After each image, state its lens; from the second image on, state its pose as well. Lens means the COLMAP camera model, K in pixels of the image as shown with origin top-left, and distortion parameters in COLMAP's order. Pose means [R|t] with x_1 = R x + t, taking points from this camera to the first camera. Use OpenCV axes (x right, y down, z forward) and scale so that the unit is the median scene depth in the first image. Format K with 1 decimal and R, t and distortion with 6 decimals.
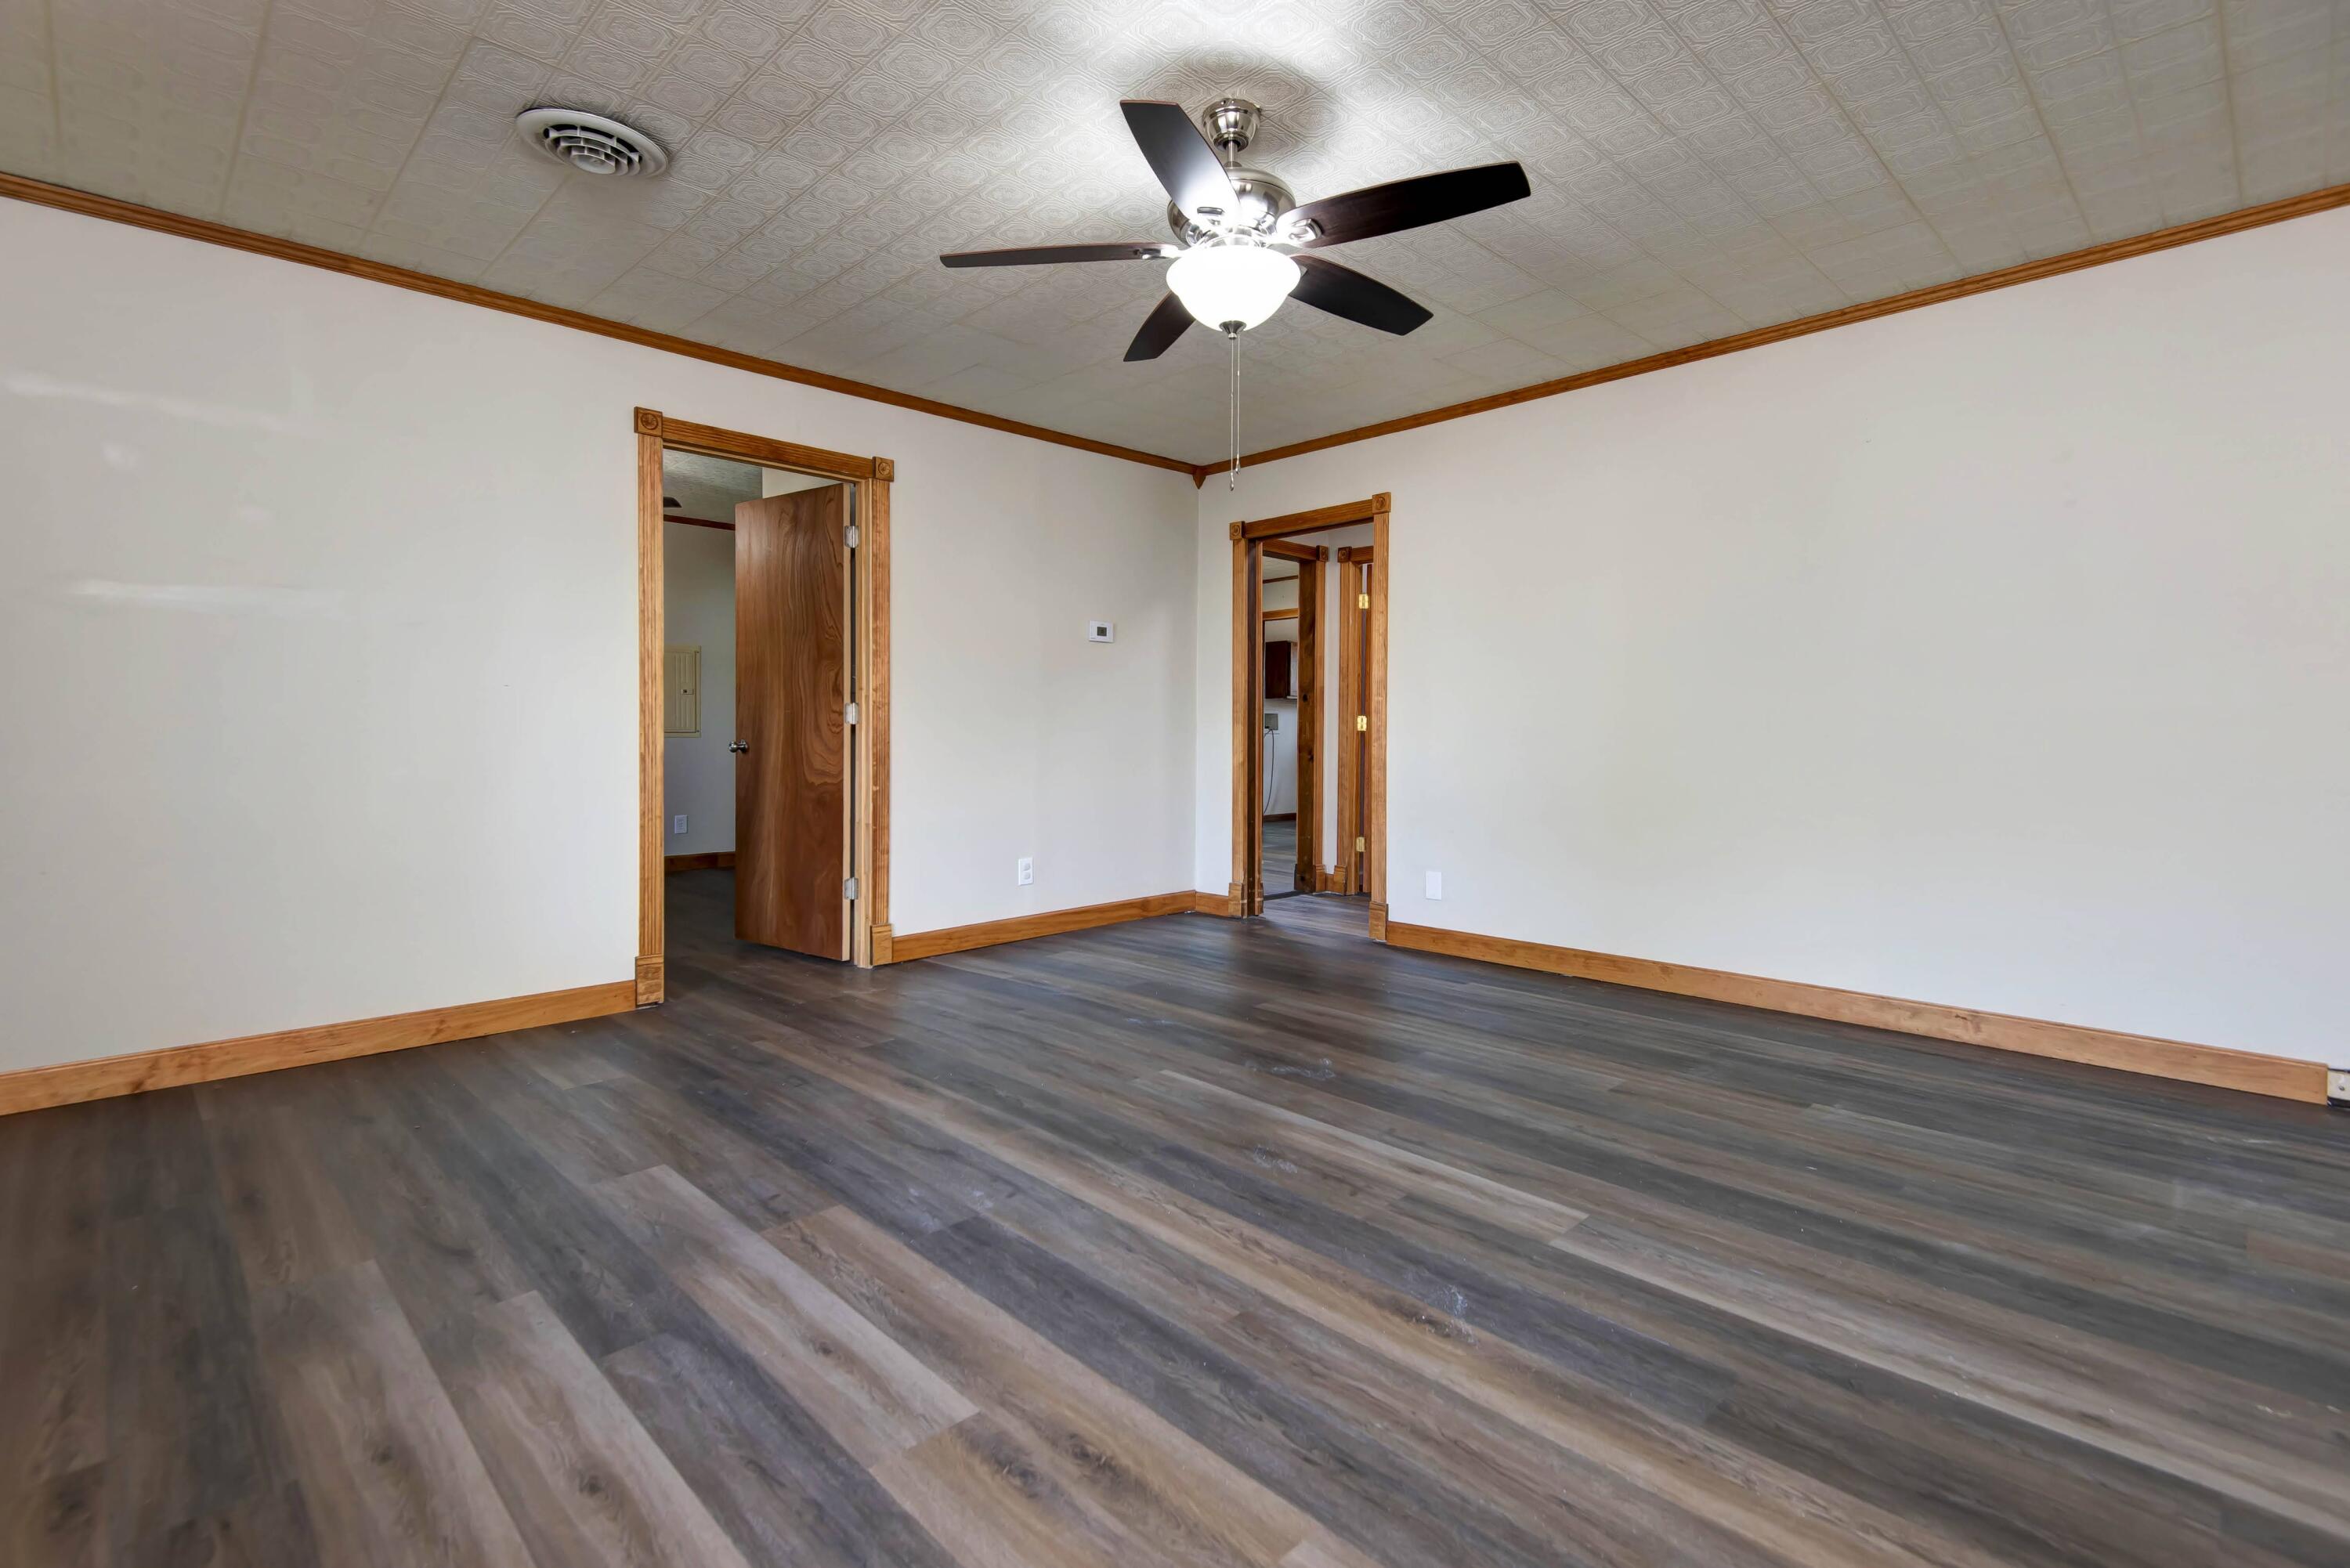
lens RADIAL K [[1110.7, 0, 1176.6], [0, 1110.7, 735.2], [0, 0, 1]] dist [0.002810, -0.000735]
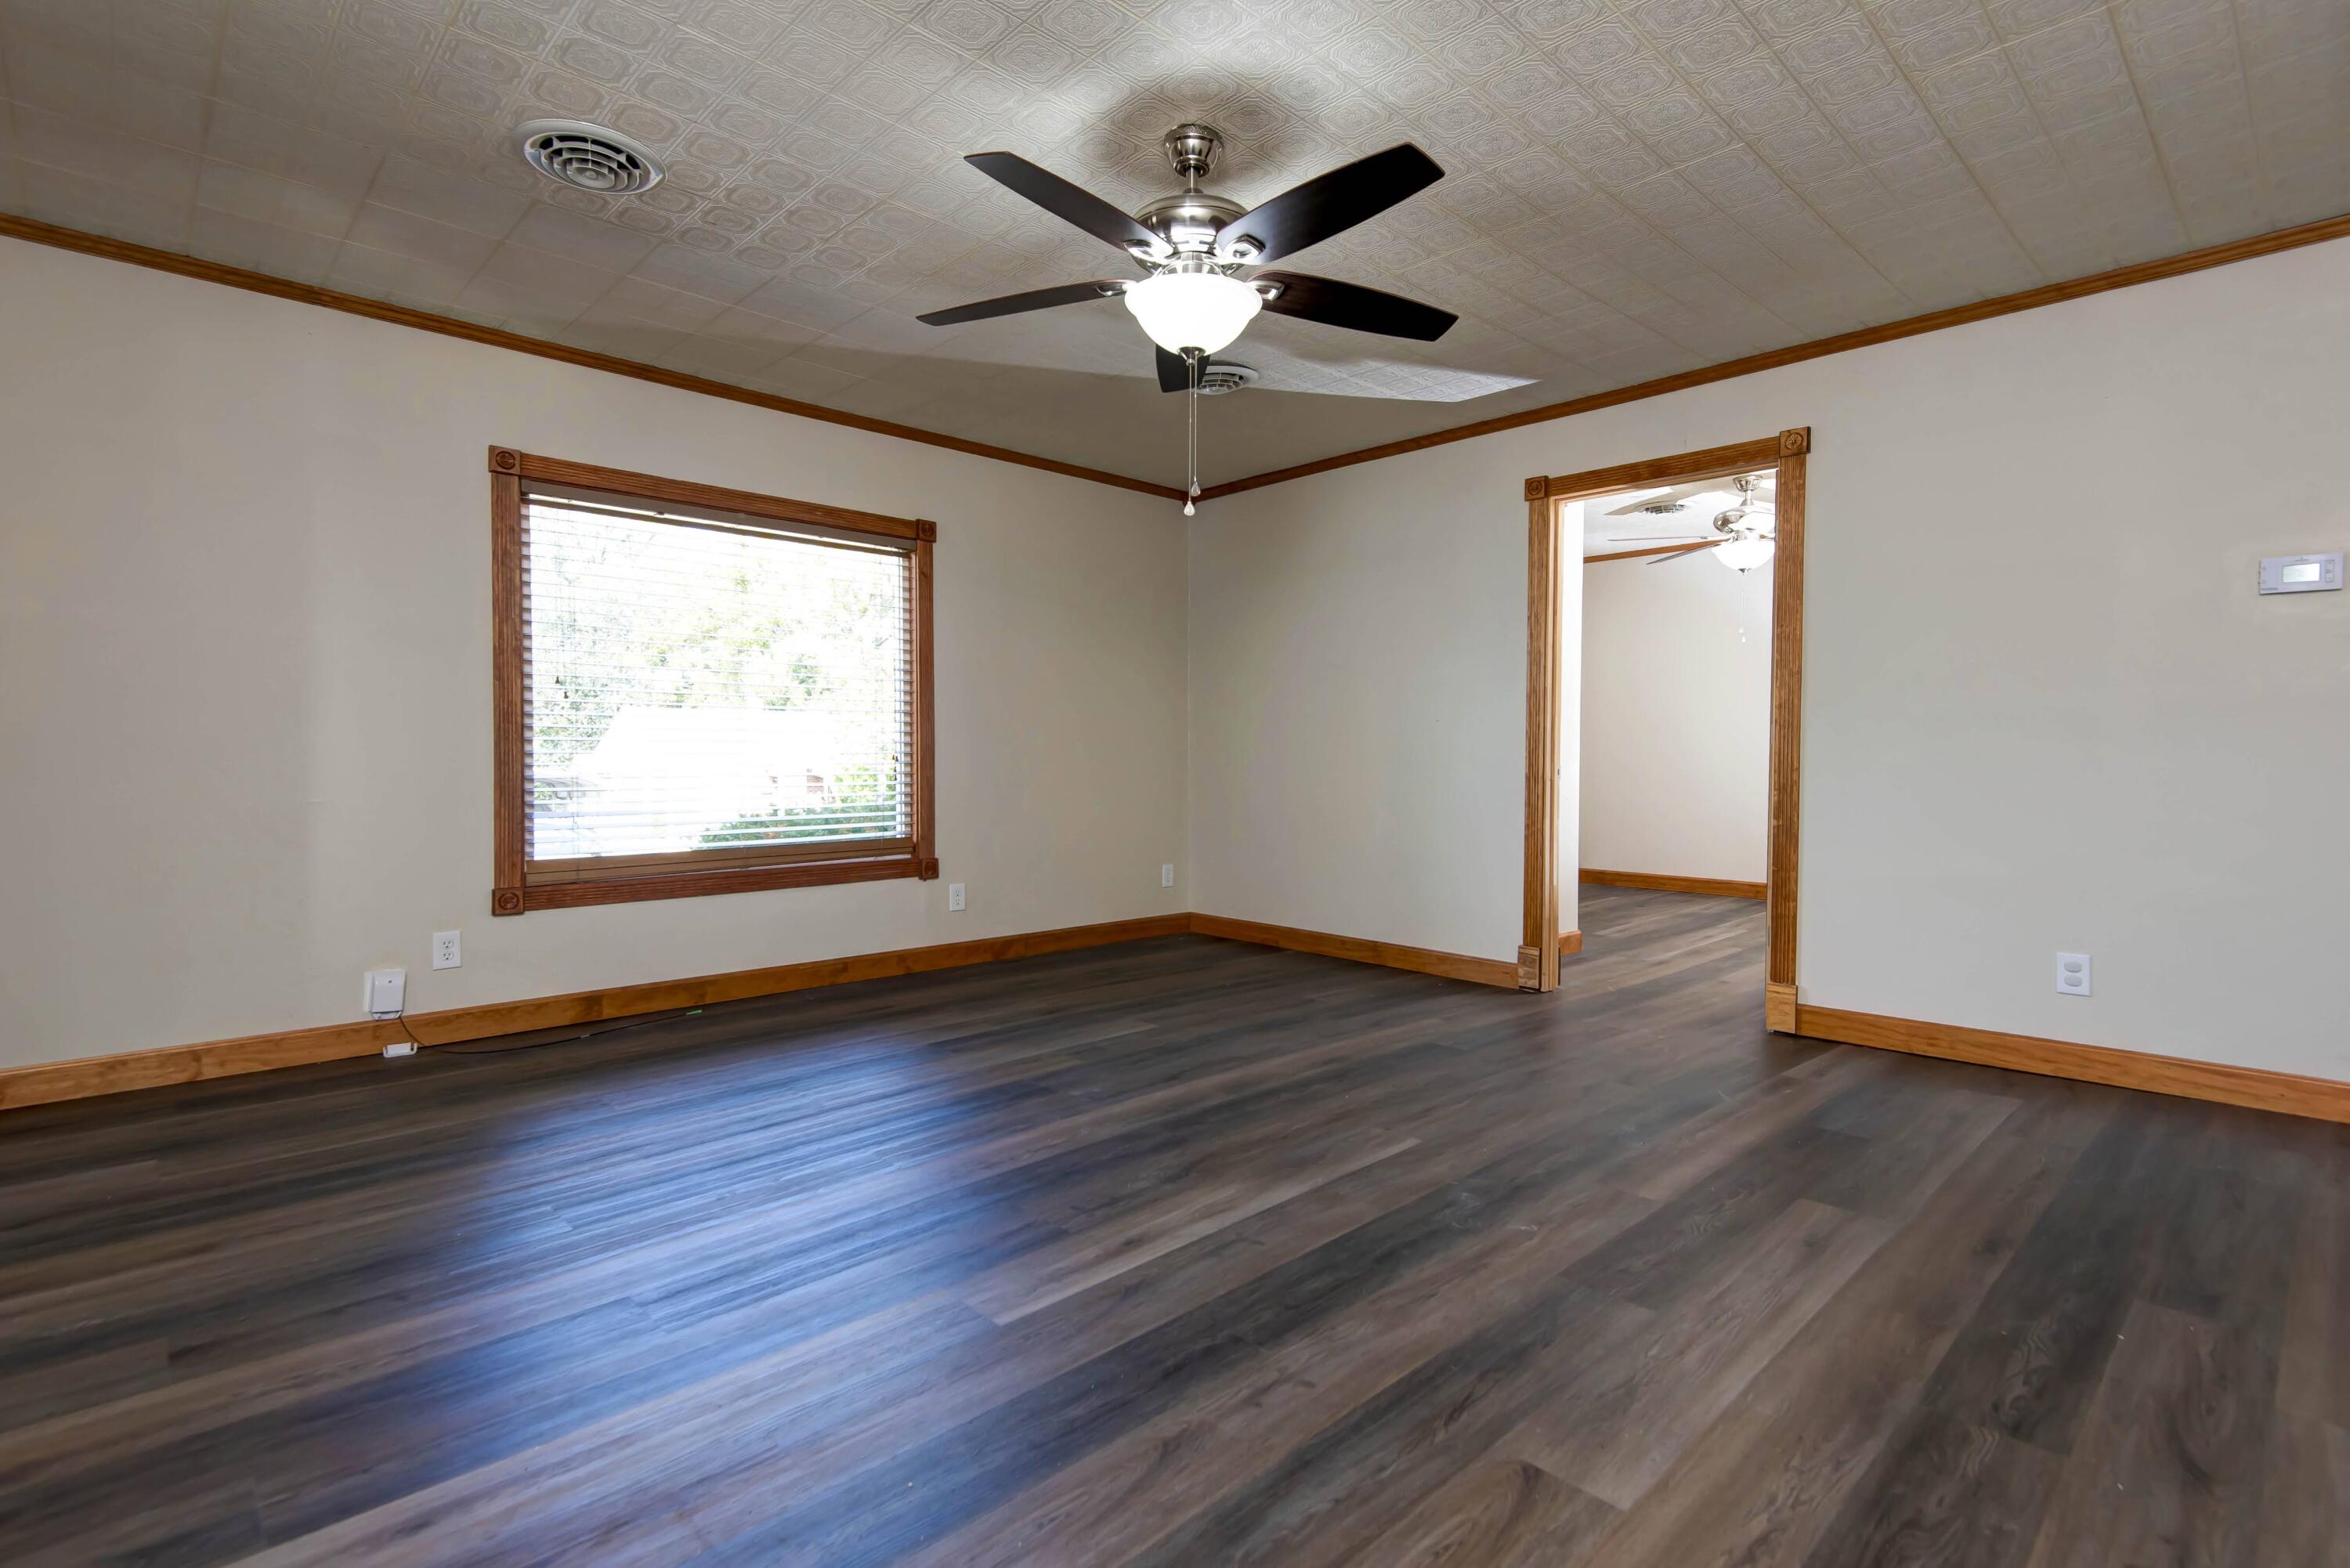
lens RADIAL K [[1080.9, 0, 1175.0], [0, 1080.9, 784.0], [0, 0, 1]] dist [-0.001140, -0.000094]
pose [[-0.012326, 0.025880, -0.999589, 1.069689], [-0.008275, 0.999628, 0.025983, 0.000312], [0.999890, 0.008592, -0.012107, 1.039173]]
